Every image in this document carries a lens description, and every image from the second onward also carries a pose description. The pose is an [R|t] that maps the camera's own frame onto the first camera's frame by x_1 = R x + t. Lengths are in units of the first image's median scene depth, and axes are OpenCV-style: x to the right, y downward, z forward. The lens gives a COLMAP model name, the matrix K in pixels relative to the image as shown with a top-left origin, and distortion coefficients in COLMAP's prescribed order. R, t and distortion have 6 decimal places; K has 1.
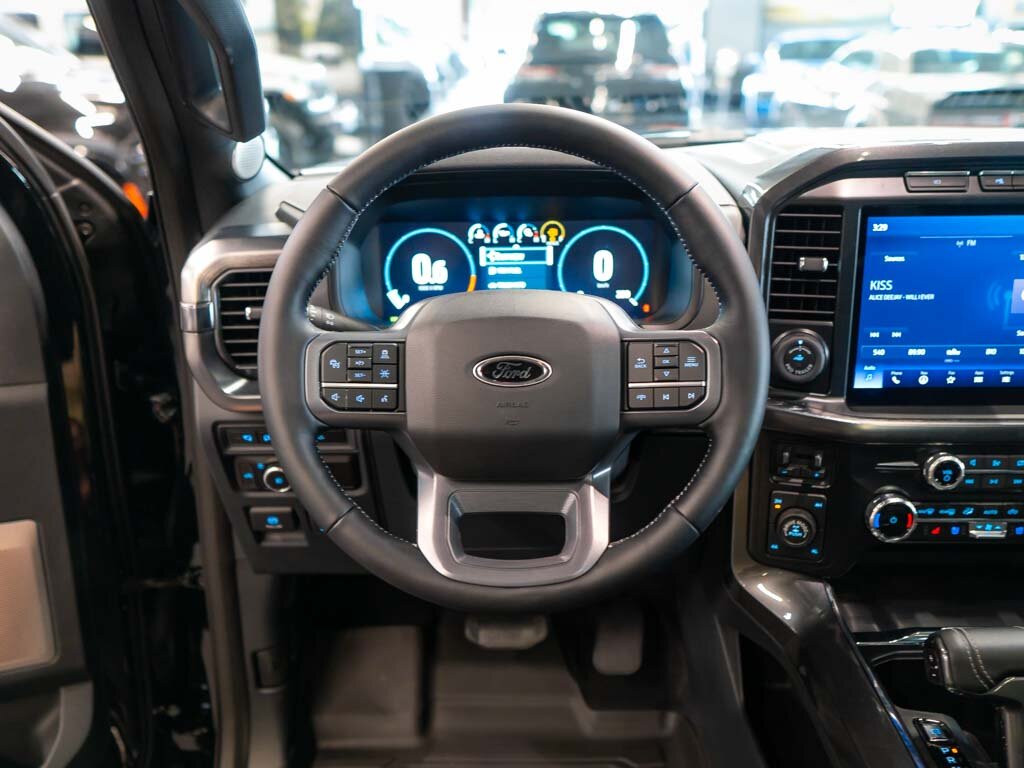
lens RADIAL K [[958.4, 0, 508.2], [0, 958.4, 439.7], [0, 0, 1]] dist [-0.003995, 0.000000]
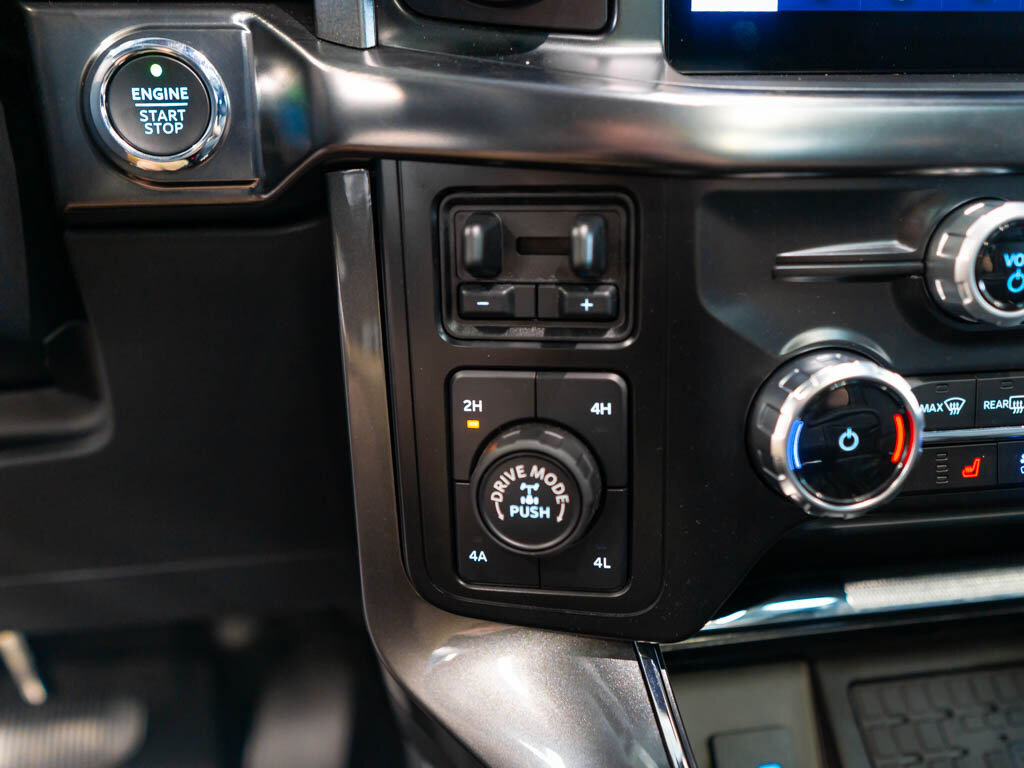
lens RADIAL K [[882.6, 0, 544.3], [0, 882.6, 386.0], [0, 0, 1]] dist [0.007643, -0.000280]
pose [[0.984825, -0.052012, 0.165576, 0.263614], [0.058013, 0.997815, -0.031614, 0.069513], [-0.163570, 0.040740, 0.985690, 0.738524]]
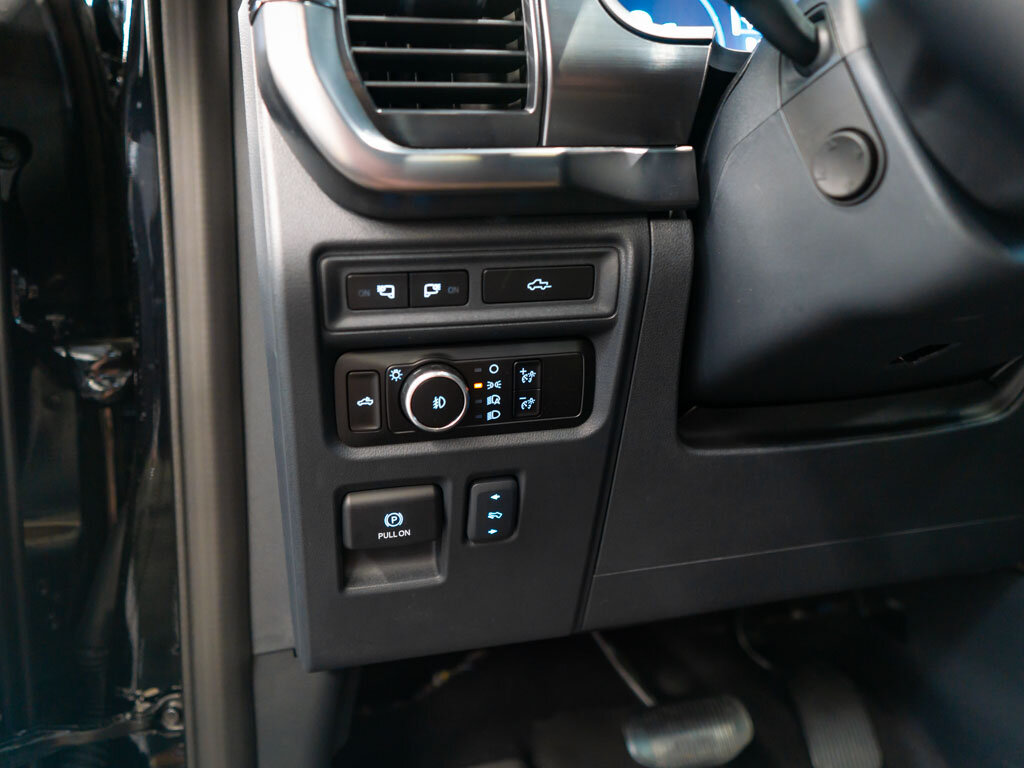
lens RADIAL K [[803.8, 0, 518.1], [0, 803.8, 338.1], [0, 0, 1]] dist [-0.007086, 0.004110]
pose [[0.964967, -0.050079, 0.257547, -0.327983], [0.127138, 0.947919, -0.292038, 0.141185], [-0.229508, 0.314551, 0.921077, 0.694003]]
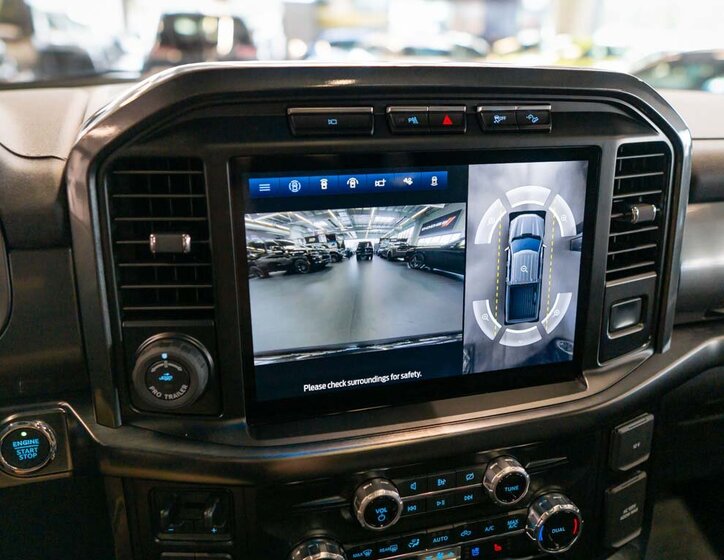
lens RADIAL K [[590.4, 0, 360.7], [0, 590.4, 278.8], [0, 0, 1]] dist [-0.005058, 0.004254]
pose [[0.956010, -0.074646, 0.283677, 0.316396], [0.077651, 0.996980, 0.000651, -0.142736], [-0.282869, 0.021405, 0.958920, 0.542836]]
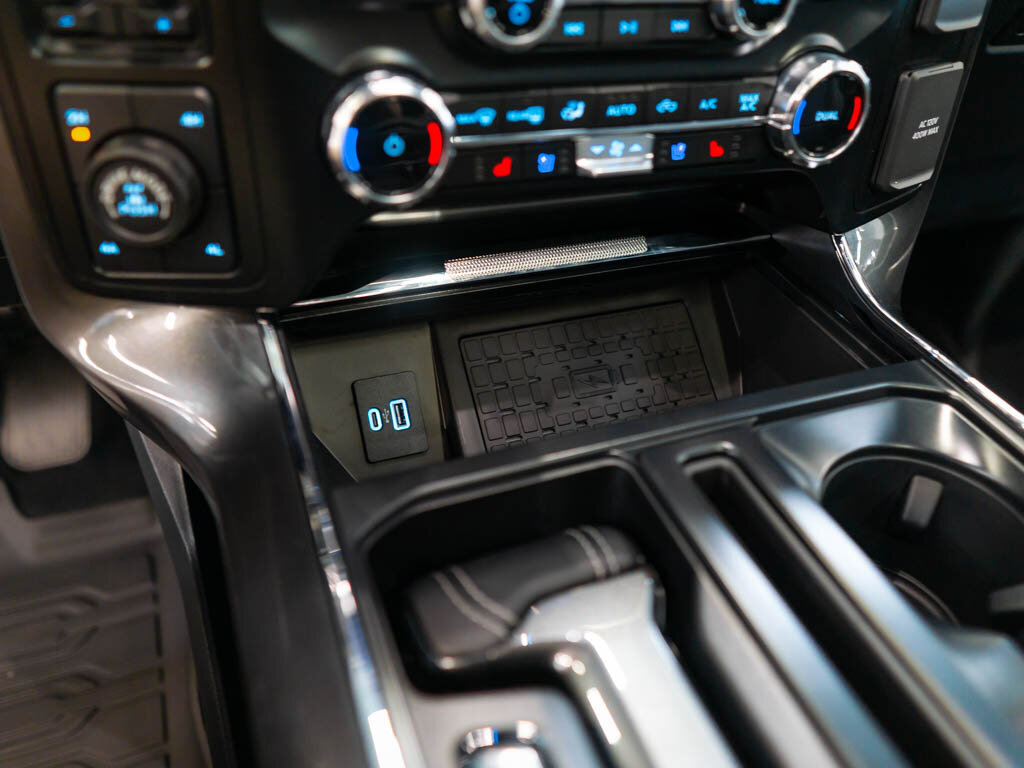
lens RADIAL K [[803.8, 0, 507.0], [0, 803.8, 385.8], [0, 0, 1]] dist [-0.007086, 0.004110]
pose [[0.921450, -0.175883, 0.346402, 0.313641], [0.057803, 0.943792, 0.325446, 0.071792], [-0.384172, -0.279859, 0.879824, 0.673031]]
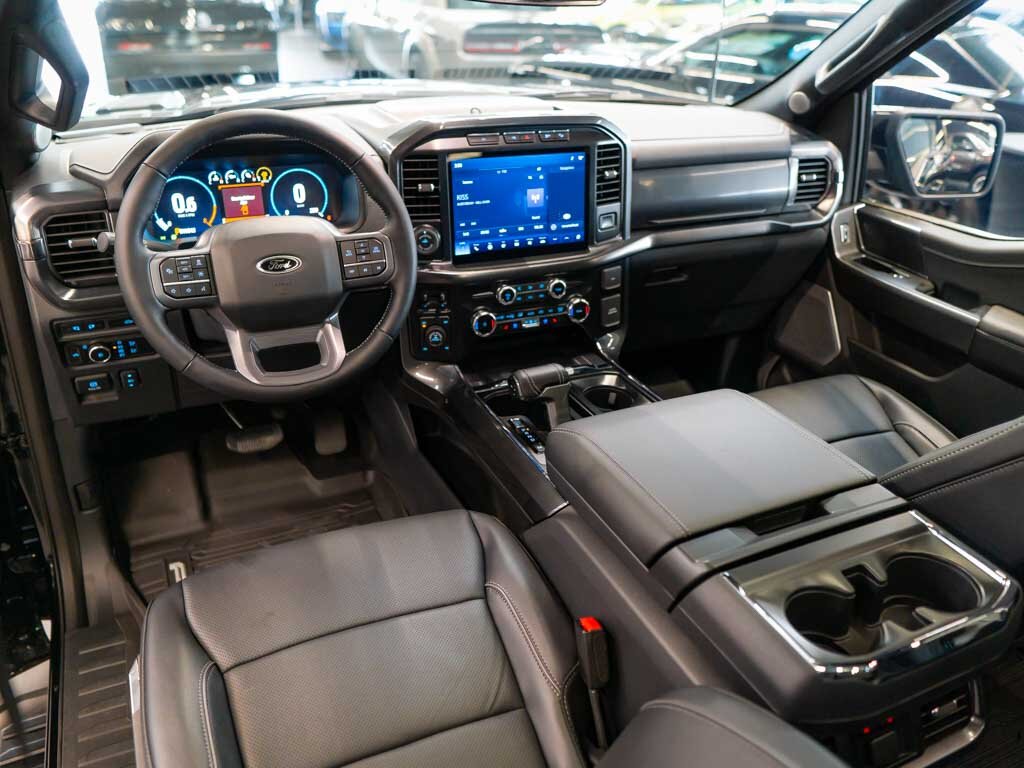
lens RADIAL K [[803.8, 0, 527.1], [0, 803.8, 380.3], [0, 0, 1]] dist [-0.007086, 0.004110]
pose [[0.891464, -0.161204, 0.423445, -0.201162], [0.120732, 0.985292, 0.120924, 0.011943], [-0.436711, -0.056676, 0.897815, -0.439487]]
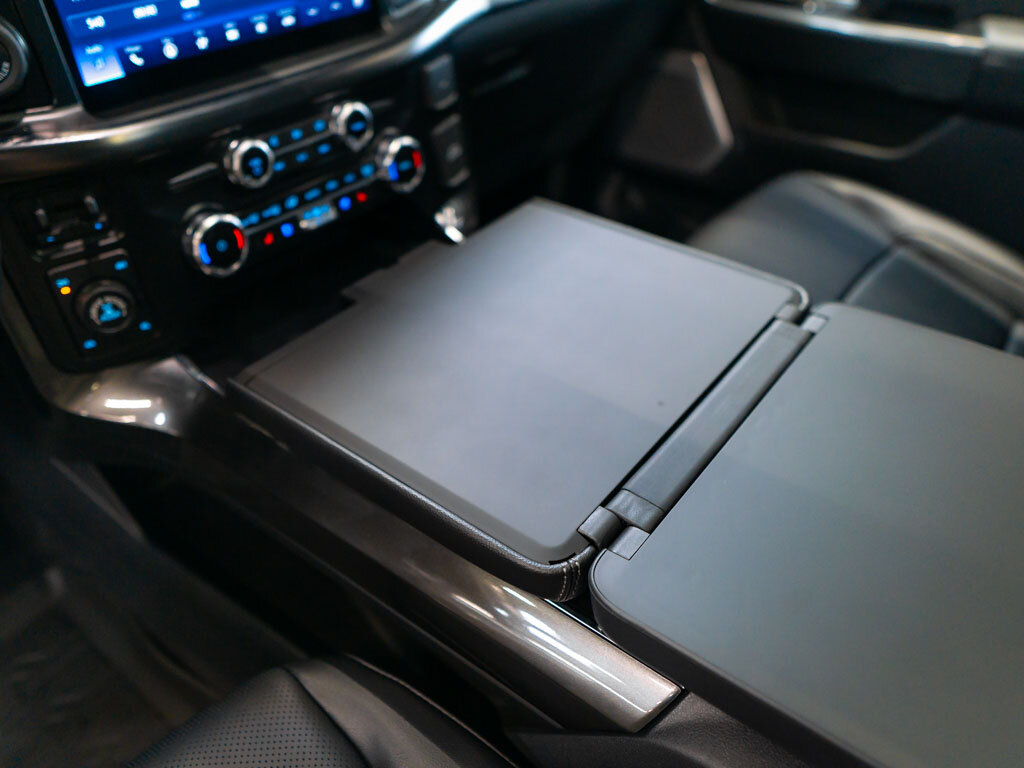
lens RADIAL K [[803.8, 0, 515.6], [0, 803.8, 384.4], [0, 0, 1]] dist [-0.007086, 0.004110]
pose [[0.597936, -0.481556, 0.640762, 0.075190], [0.299076, 0.875716, 0.379045, 0.007461], [-0.743657, -0.035008, 0.667644, 0.383700]]
